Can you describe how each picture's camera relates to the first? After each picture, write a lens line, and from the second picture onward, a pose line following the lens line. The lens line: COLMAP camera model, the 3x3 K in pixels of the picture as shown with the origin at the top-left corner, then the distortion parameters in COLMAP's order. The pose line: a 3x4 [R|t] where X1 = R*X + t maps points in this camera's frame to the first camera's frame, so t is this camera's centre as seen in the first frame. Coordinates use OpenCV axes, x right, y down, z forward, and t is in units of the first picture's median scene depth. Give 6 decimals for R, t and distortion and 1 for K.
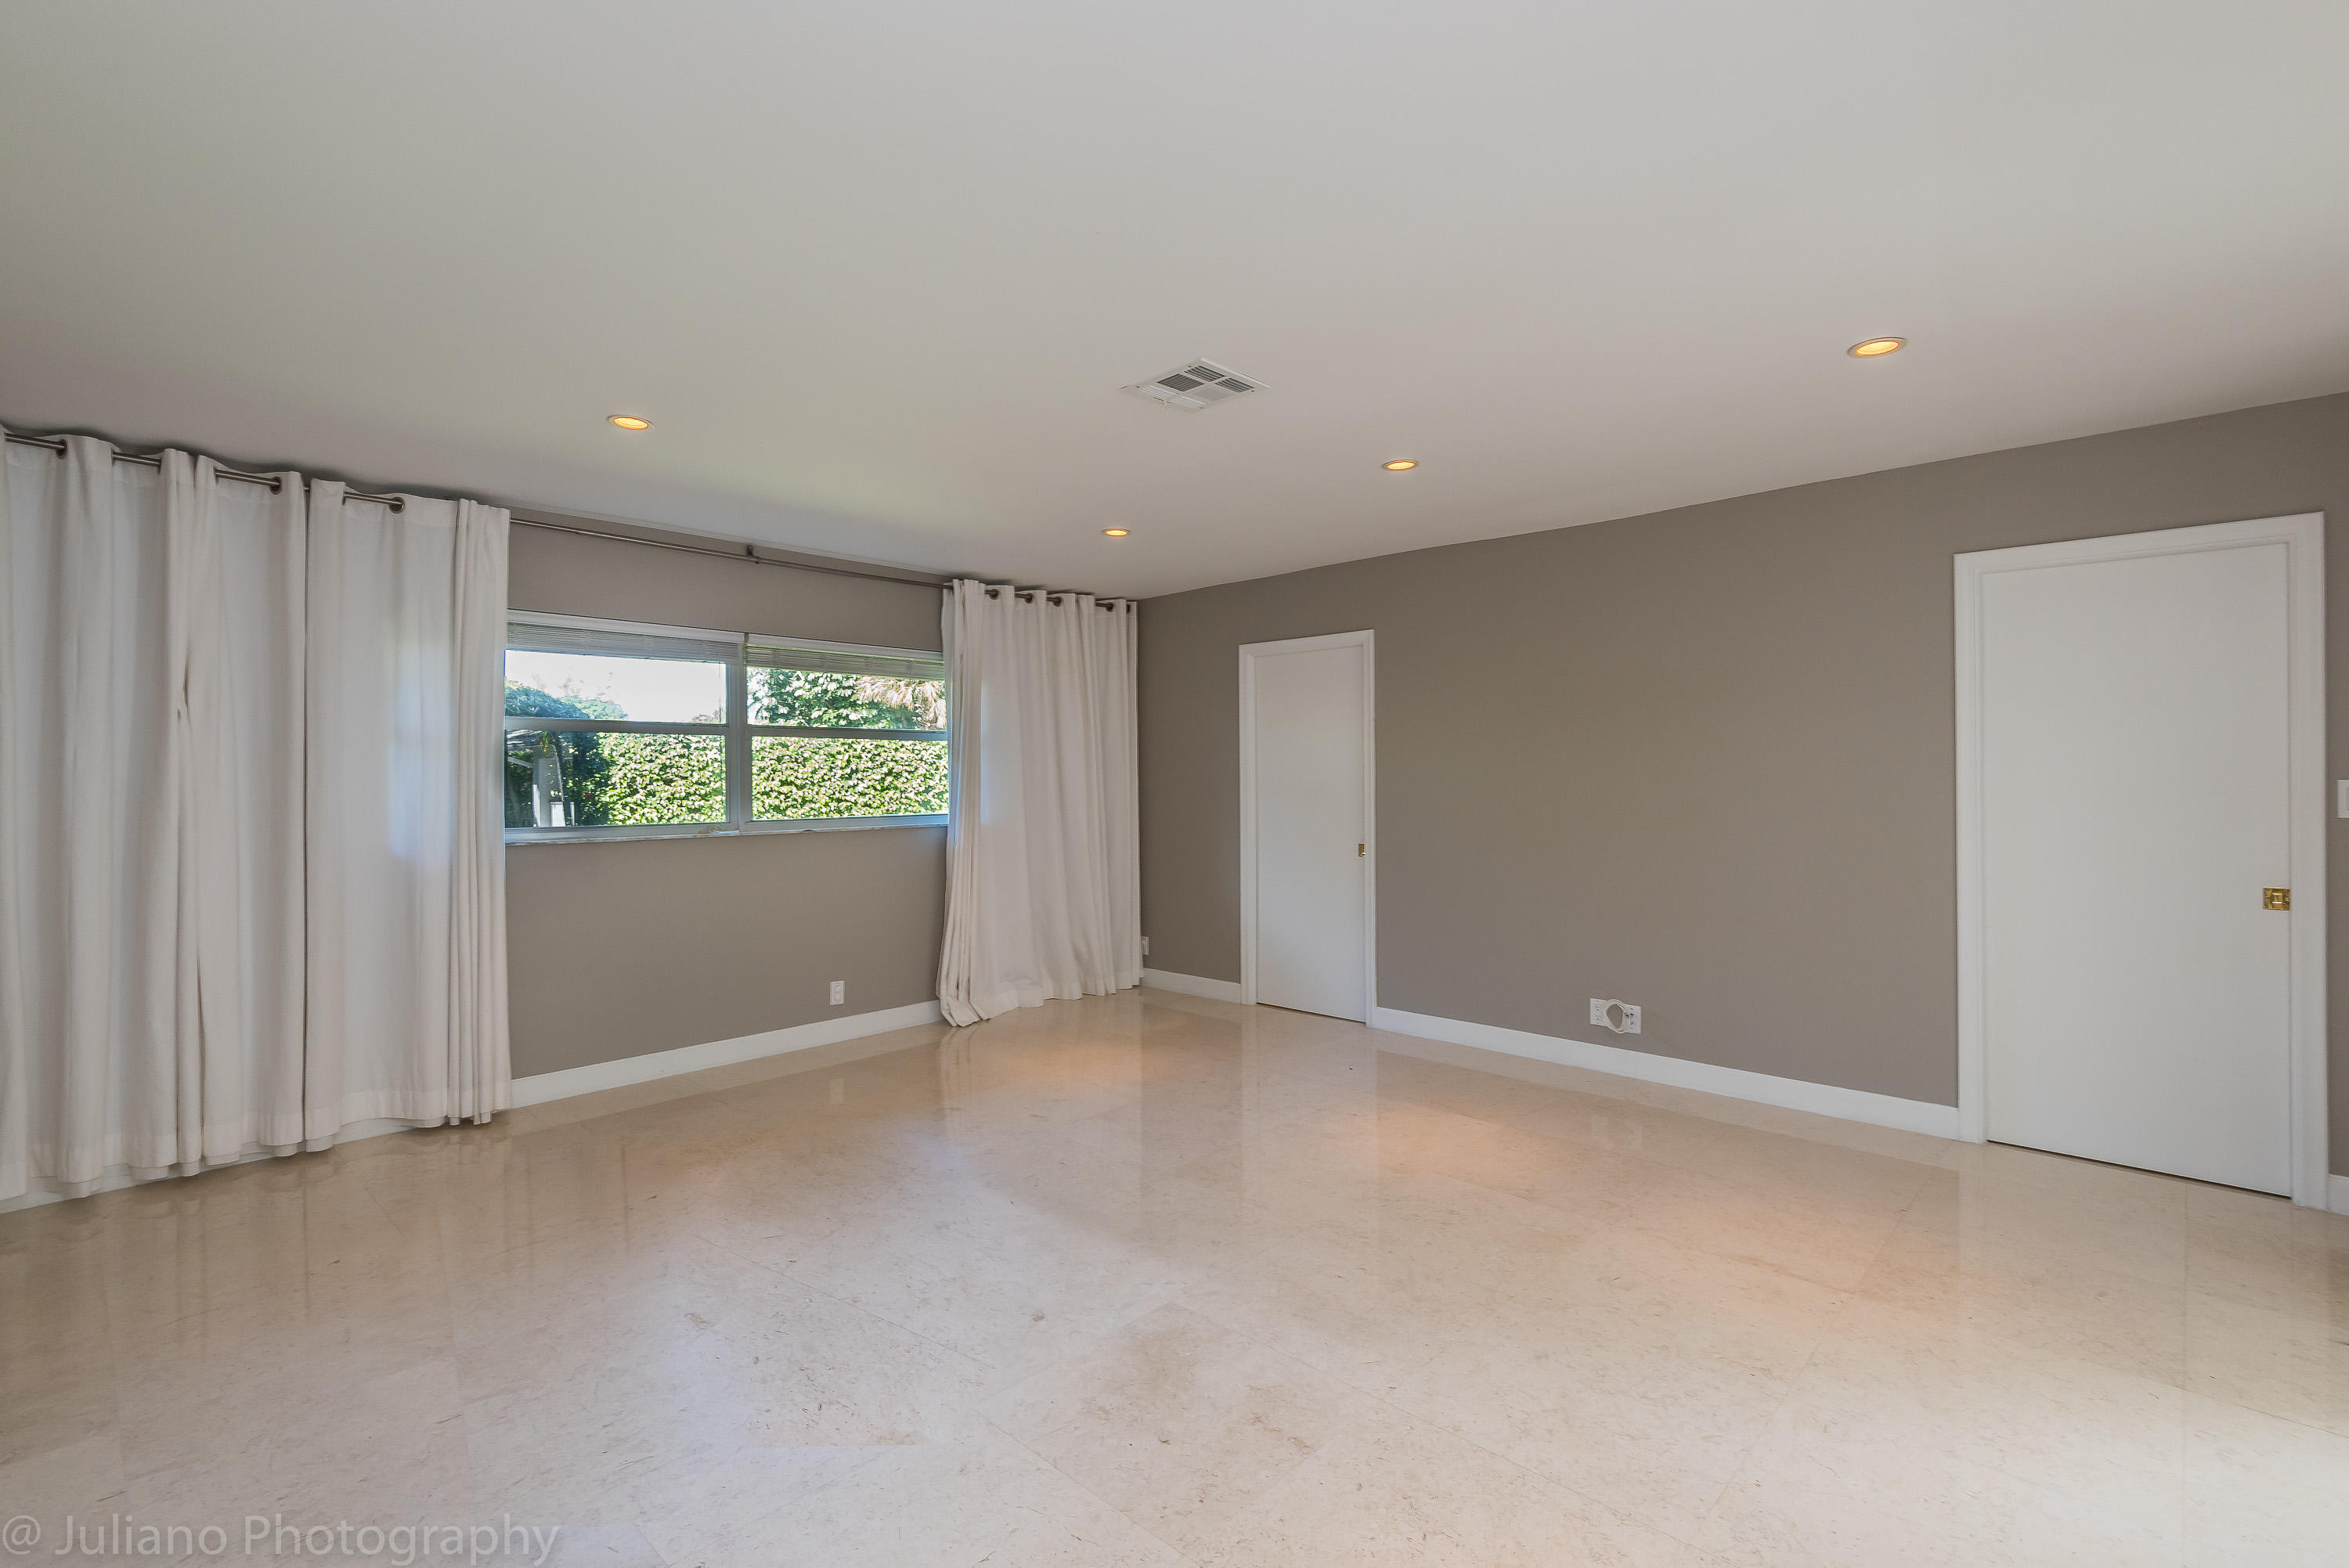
lens RADIAL K [[1073.1, 0, 1165.2], [0, 1073.1, 775.9], [0, 0, 1]] dist [0.000231, 0.000080]
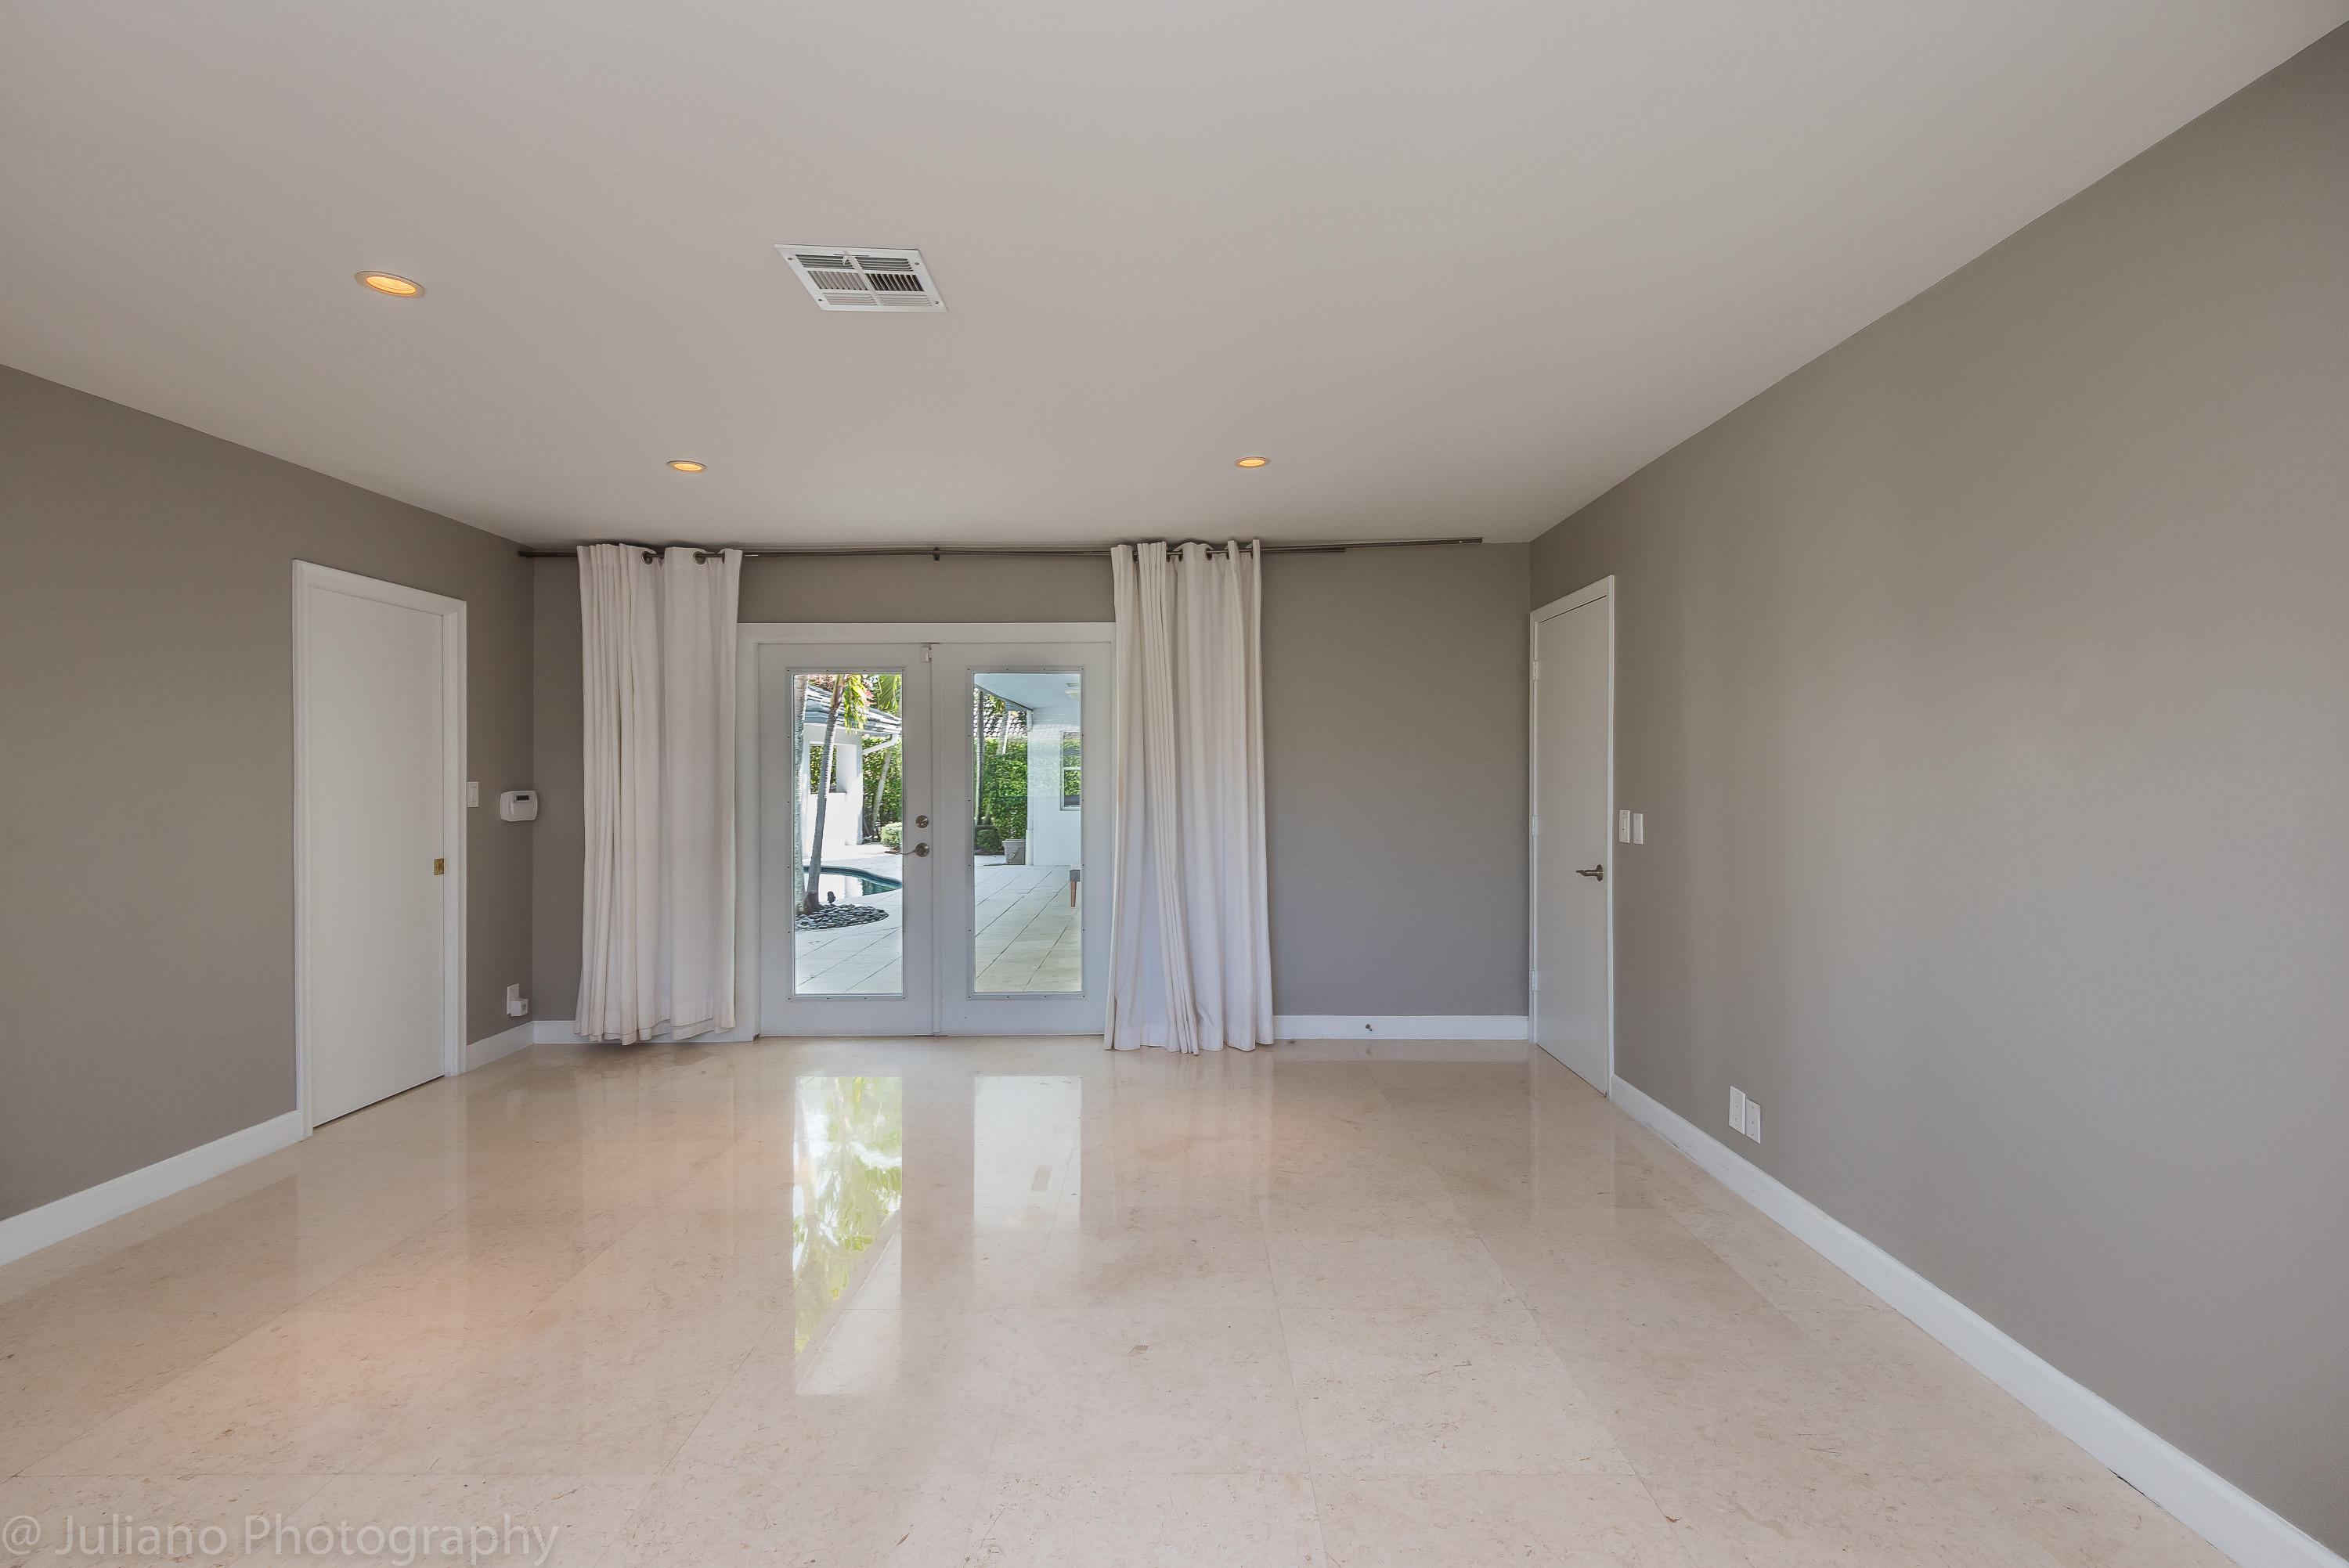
lens RADIAL K [[1073.1, 0, 1165.2], [0, 1073.1, 775.9], [0, 0, 1]] dist [0.000231, 0.000080]
pose [[-0.699162, 0.004739, 0.714948, -0.650535], [0.002518, 0.999988, -0.004166, 0.003135], [-0.714959, -0.001113, -0.699166, 1.319585]]
